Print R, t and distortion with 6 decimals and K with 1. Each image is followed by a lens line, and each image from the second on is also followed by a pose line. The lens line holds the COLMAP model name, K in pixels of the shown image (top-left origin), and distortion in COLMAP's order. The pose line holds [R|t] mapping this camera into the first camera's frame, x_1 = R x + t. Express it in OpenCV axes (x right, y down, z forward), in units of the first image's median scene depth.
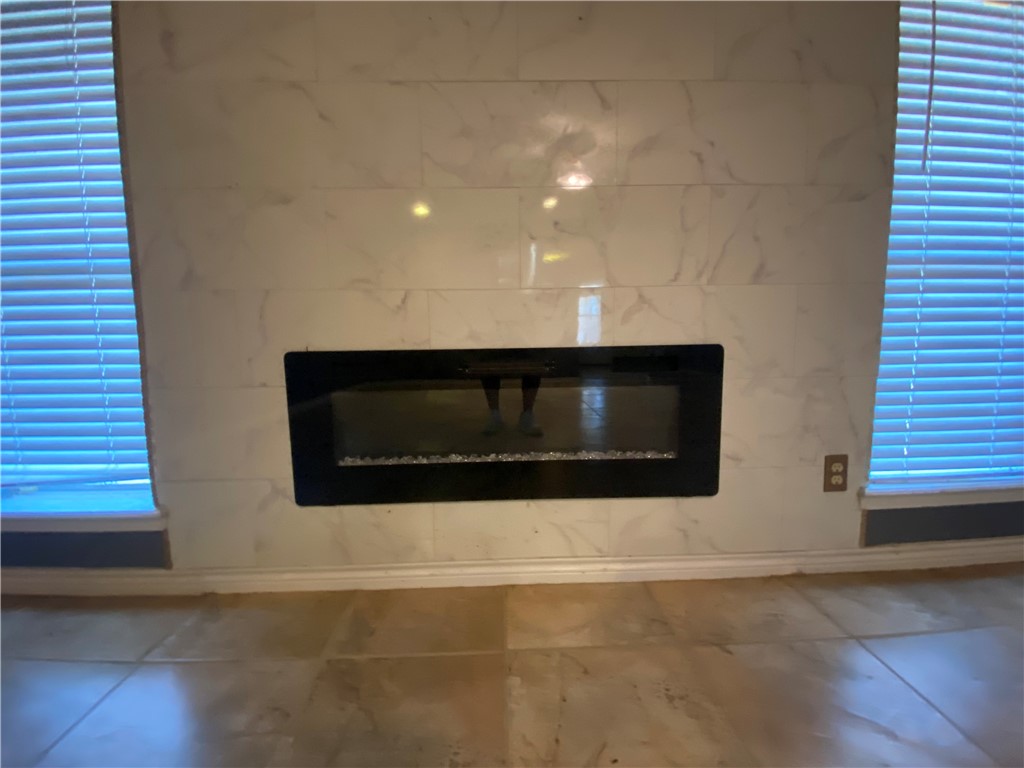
lens RADIAL K [[415.1, 0, 515.0], [0, 415.1, 386.1], [0, 0, 1]] dist [0.011443, -0.014632]
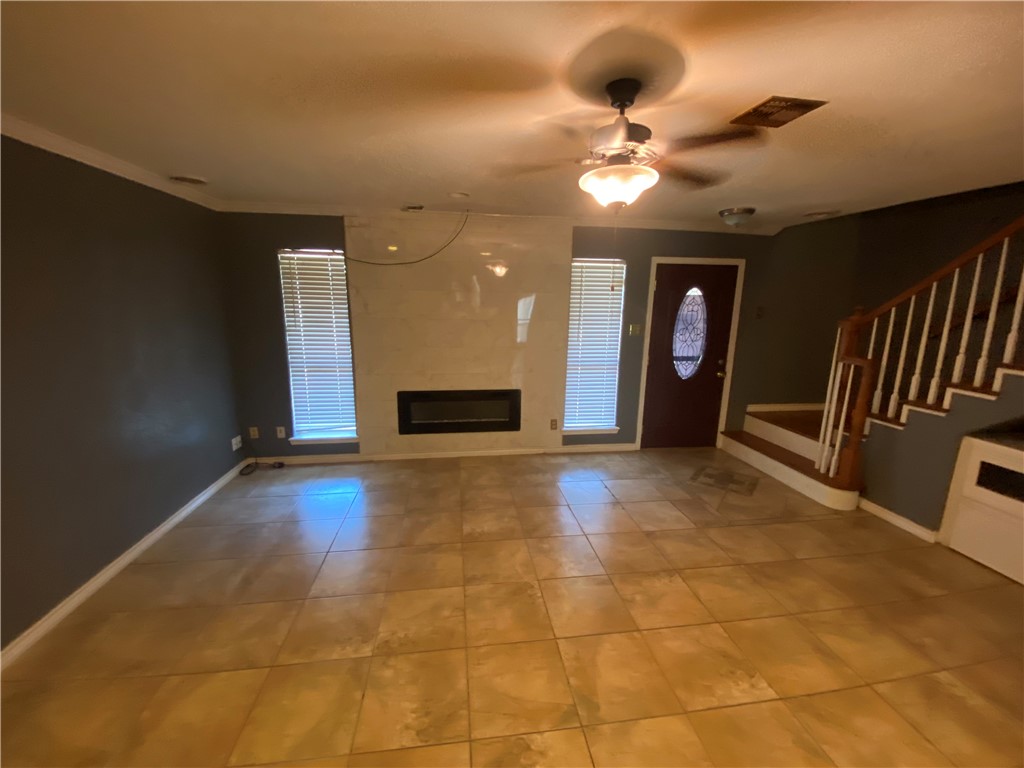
lens RADIAL K [[415.1, 0, 518.8], [0, 415.1, 382.5], [0, 0, 1]] dist [0.011443, -0.014632]
pose [[0.989710, 0.010053, 0.142734, -0.035682], [-0.020754, 0.997066, 0.073675, -0.411798], [-0.141575, -0.075879, 0.987015, -2.469431]]
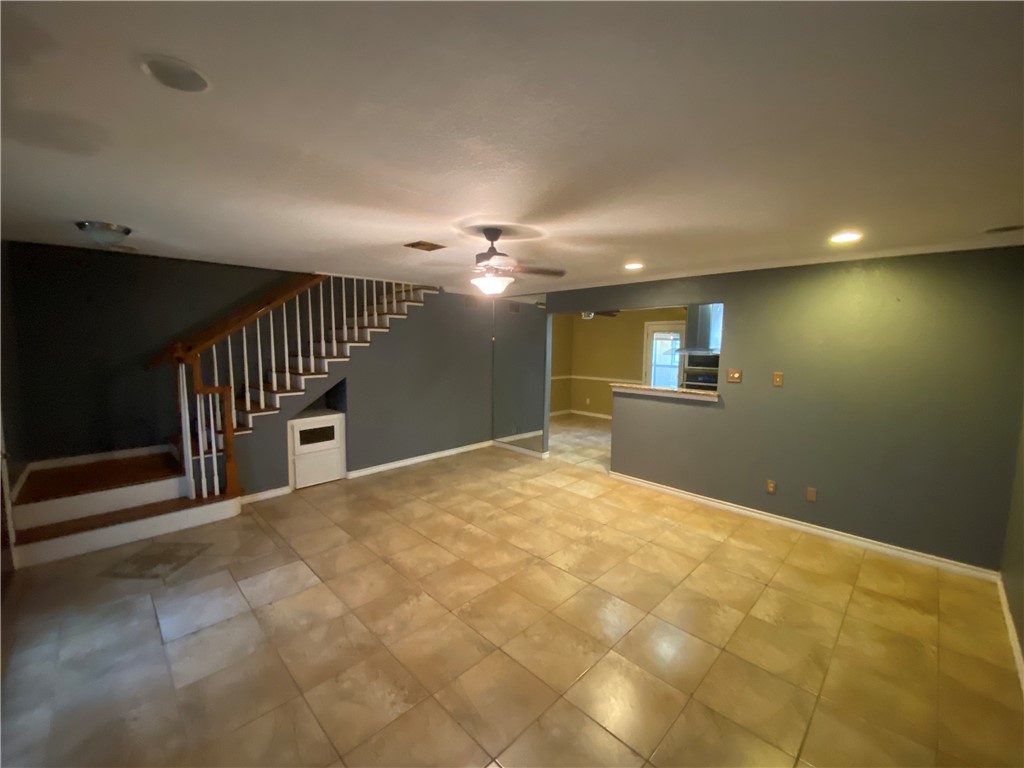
lens RADIAL K [[415.1, 0, 505.3], [0, 415.1, 381.1], [0, 0, 1]] dist [0.011443, -0.014632]
pose [[-0.689960, -0.053011, 0.721903, -1.276781], [0.094228, 0.982251, 0.162188, -0.762631], [-0.717688, 0.179926, -0.672719, 0.398528]]
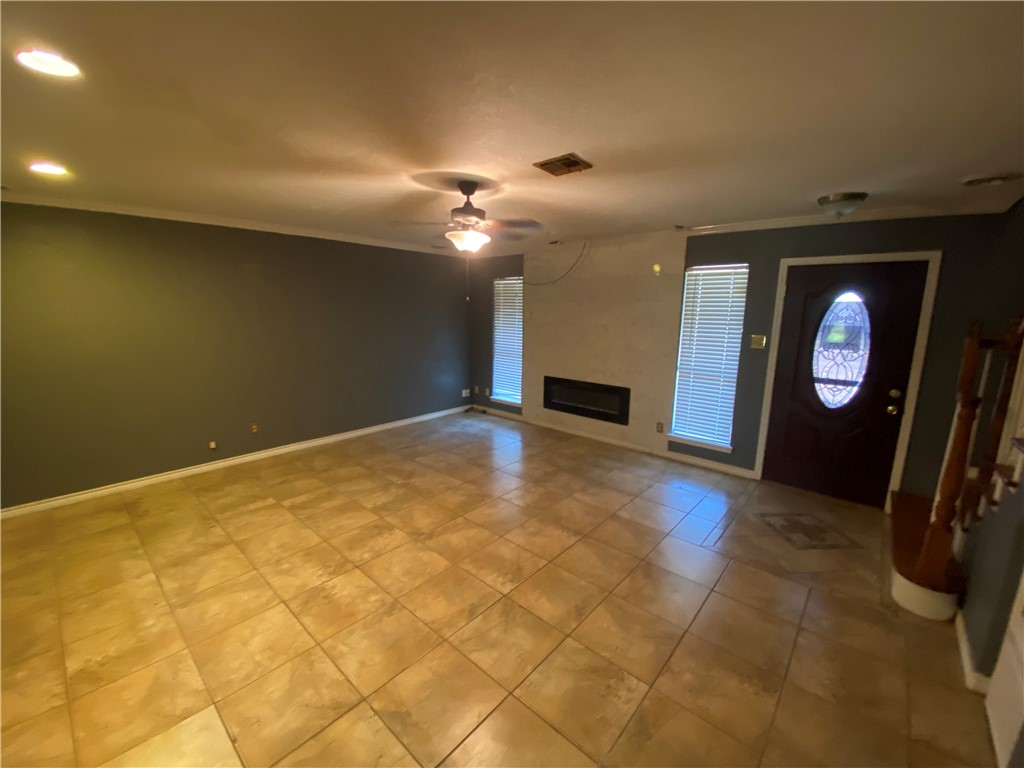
lens RADIAL K [[415.1, 0, 511.9], [0, 415.1, 383.0], [0, 0, 1]] dist [0.011443, -0.014632]
pose [[0.742091, 0.150700, -0.653139, 2.189676], [-0.109473, 0.988564, 0.103710, -0.428490], [0.661299, -0.005461, 0.750102, -2.703226]]
